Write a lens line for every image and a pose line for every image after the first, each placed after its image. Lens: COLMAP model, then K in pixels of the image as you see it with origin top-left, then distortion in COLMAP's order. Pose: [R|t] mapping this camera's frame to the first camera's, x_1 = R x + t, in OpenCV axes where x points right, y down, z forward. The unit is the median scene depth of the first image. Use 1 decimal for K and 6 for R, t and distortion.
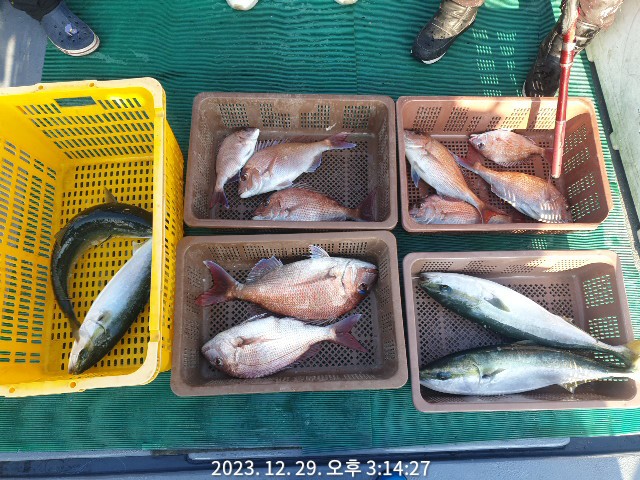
lens RADIAL K [[499.3, 0, 320.5], [0, 499.3, 239.2], [0, 0, 1]] dist [-0.028086, -0.017646]
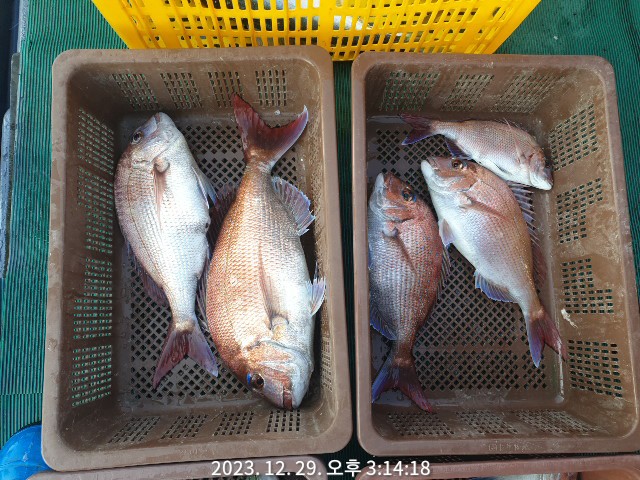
lens RADIAL K [[499.3, 0, 318.2], [0, 499.3, 239.5], [0, 0, 1]] dist [-0.028086, -0.017646]
pose [[0.018853, 0.985004, -0.171496, 0.027462], [-0.972848, 0.057647, 0.224150, -0.096573], [0.230675, 0.162613, 0.959347, 0.454964]]
